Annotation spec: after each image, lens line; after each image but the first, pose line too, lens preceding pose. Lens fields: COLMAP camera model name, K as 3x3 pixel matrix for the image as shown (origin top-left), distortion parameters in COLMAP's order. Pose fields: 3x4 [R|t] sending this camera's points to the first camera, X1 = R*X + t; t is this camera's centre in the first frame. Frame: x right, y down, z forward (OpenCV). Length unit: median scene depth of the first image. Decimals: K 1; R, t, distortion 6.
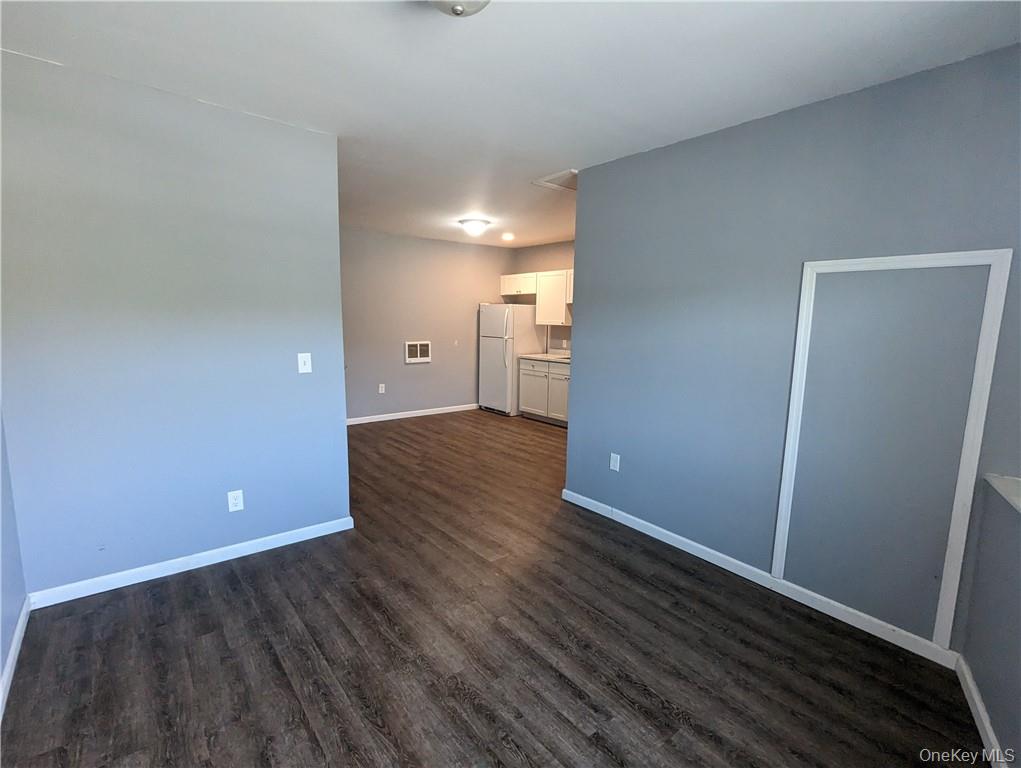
lens RADIAL K [[484.8, 0, 510.5], [0, 484.8, 384.0], [0, 0, 1]] dist [0.001673, 0.000244]
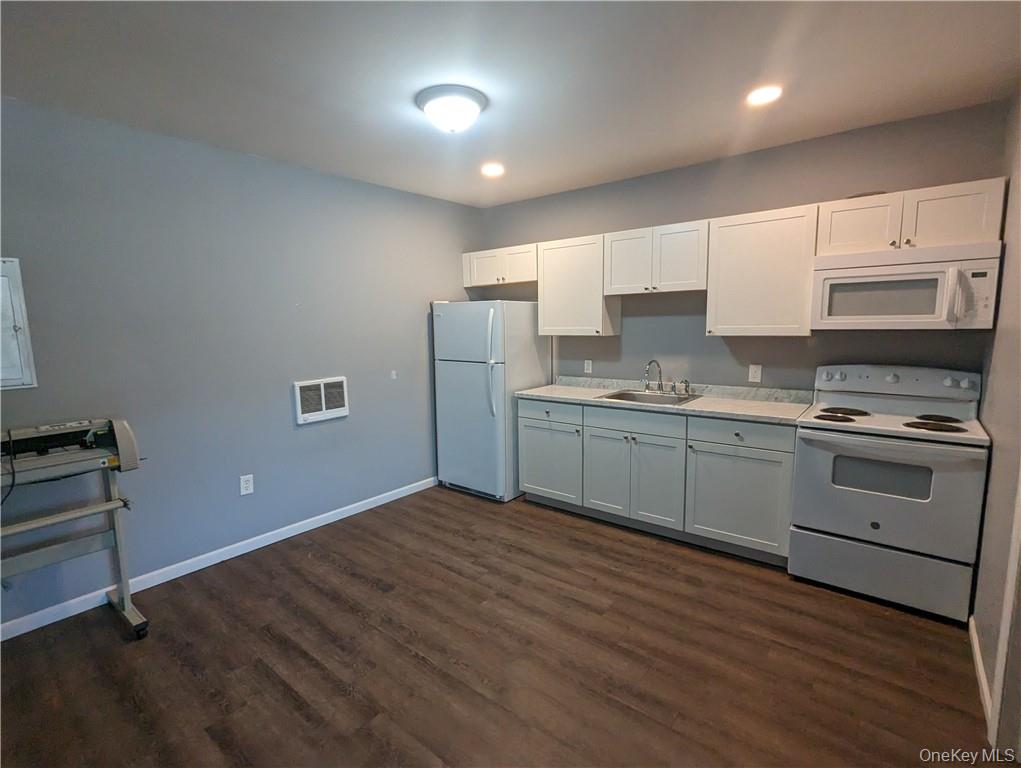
lens RADIAL K [[484.8, 0, 510.5], [0, 484.8, 384.0], [0, 0, 1]] dist [0.001673, 0.000244]
pose [[0.979067, -0.057589, 0.195220, -0.094912], [0.059458, 0.998224, -0.003723, -0.067374], [-0.194659, 0.015252, 0.980752, 0.460554]]
